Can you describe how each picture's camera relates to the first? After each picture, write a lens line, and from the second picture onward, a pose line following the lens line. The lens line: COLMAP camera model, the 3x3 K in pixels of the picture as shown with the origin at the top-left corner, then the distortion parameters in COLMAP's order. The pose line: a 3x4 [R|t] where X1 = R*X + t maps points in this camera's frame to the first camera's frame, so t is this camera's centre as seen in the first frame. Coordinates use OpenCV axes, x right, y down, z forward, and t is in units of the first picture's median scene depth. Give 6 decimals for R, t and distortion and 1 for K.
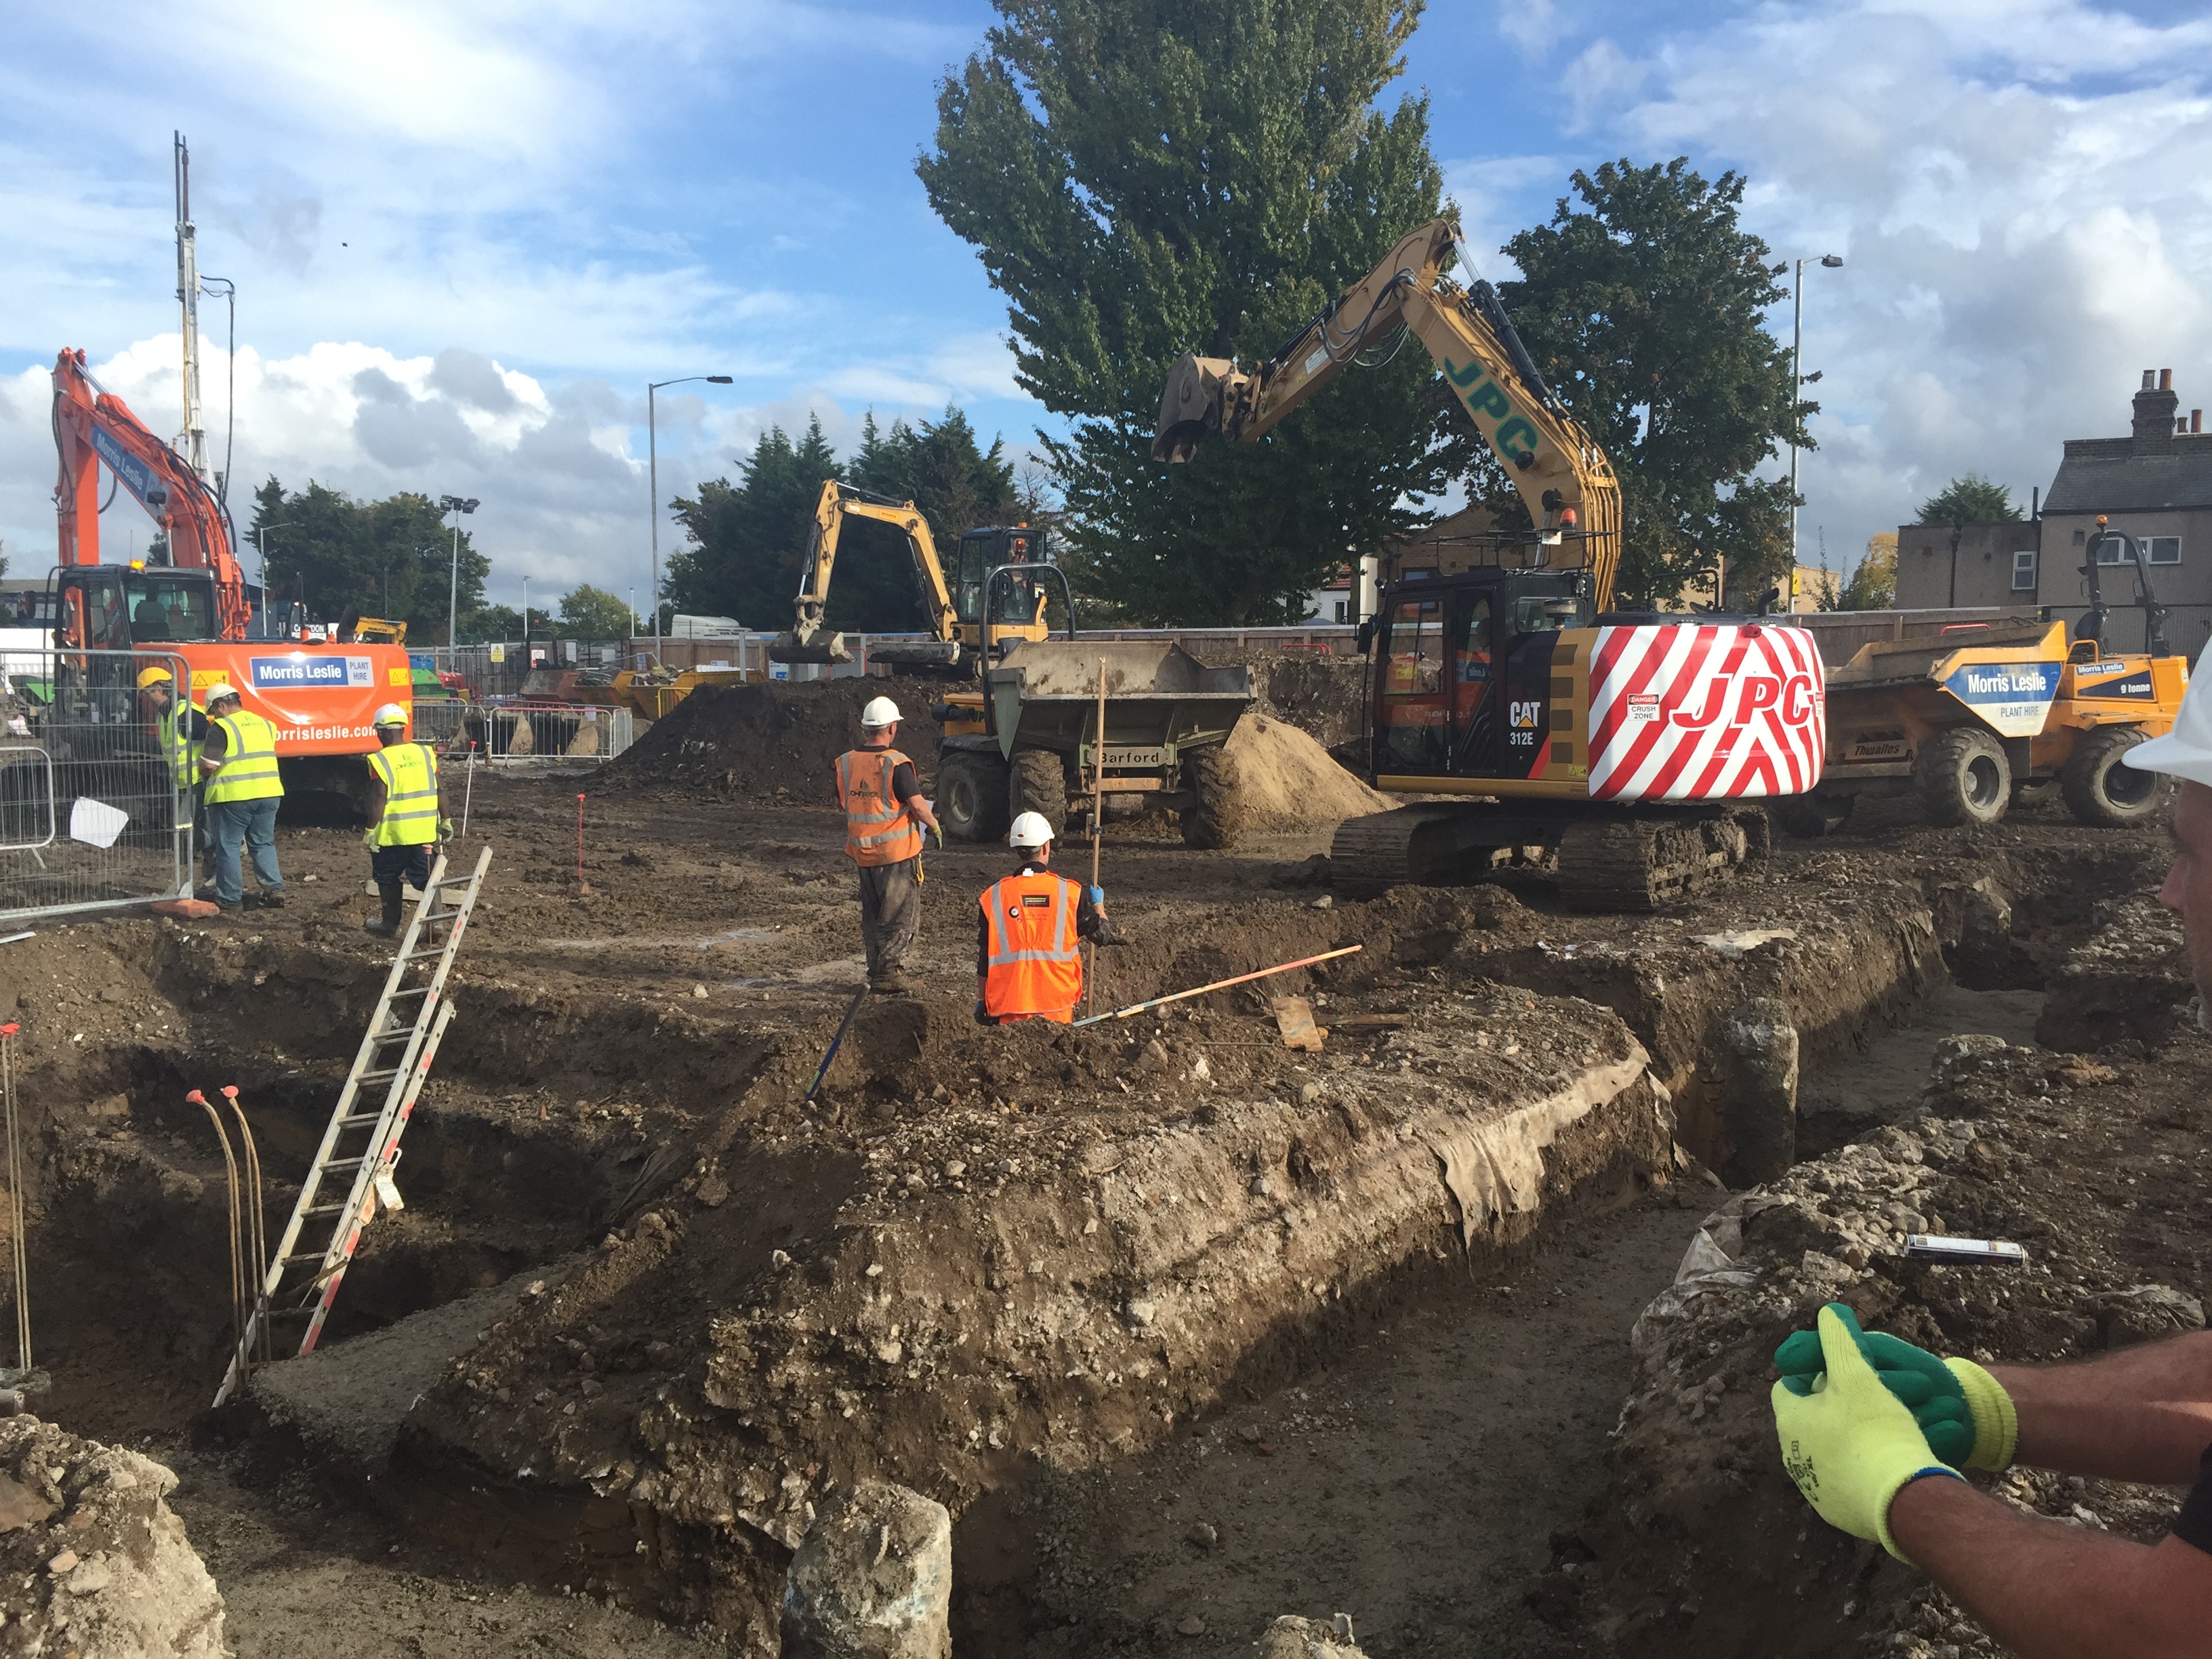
lens RADIAL K [[1920.2, 0, 1100.7], [0, 1920.2, 850.4], [0, 0, 1]] dist [0.093973, -0.104386]
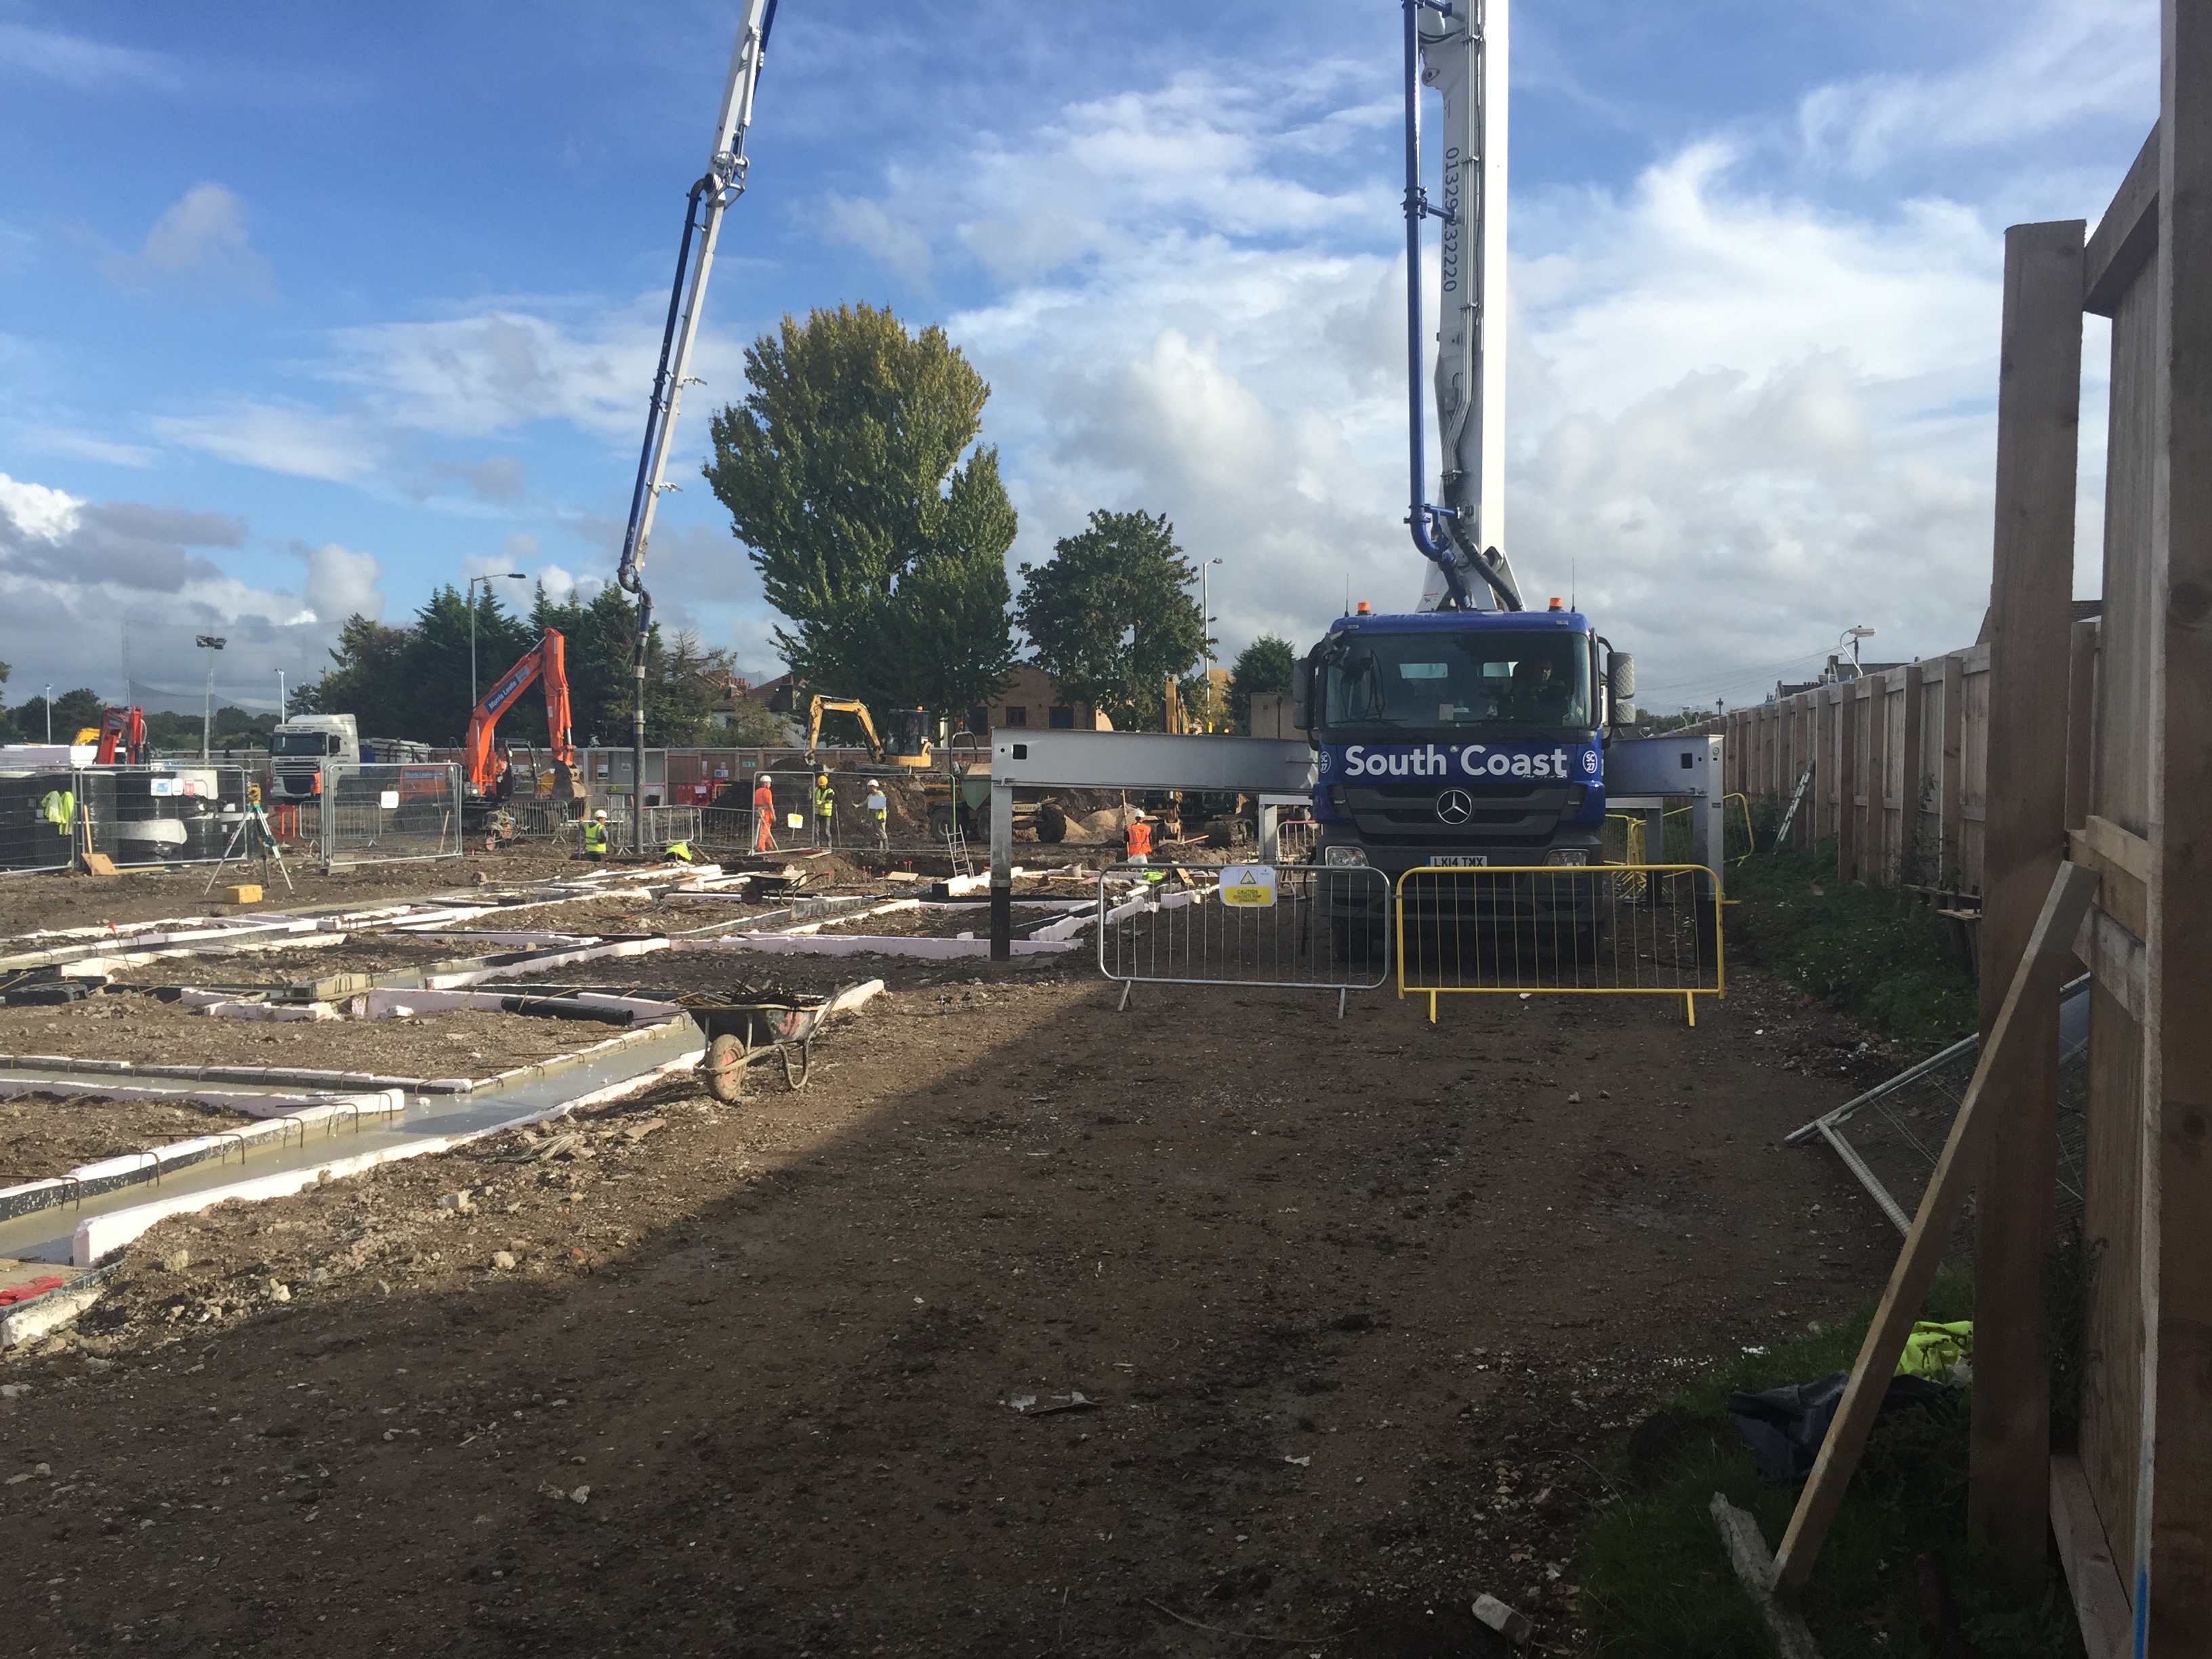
lens RADIAL K [[1919.0, 0, 1106.0], [0, 1919.0, 829.5], [0, 0, 1]] dist [0.111333, -0.153354]
pose [[0.937832, -0.015430, 0.346745, -1.819809], [0.034855, 0.998148, -0.049853, 0.263115], [-0.345334, 0.058840, 0.936633, -3.413074]]
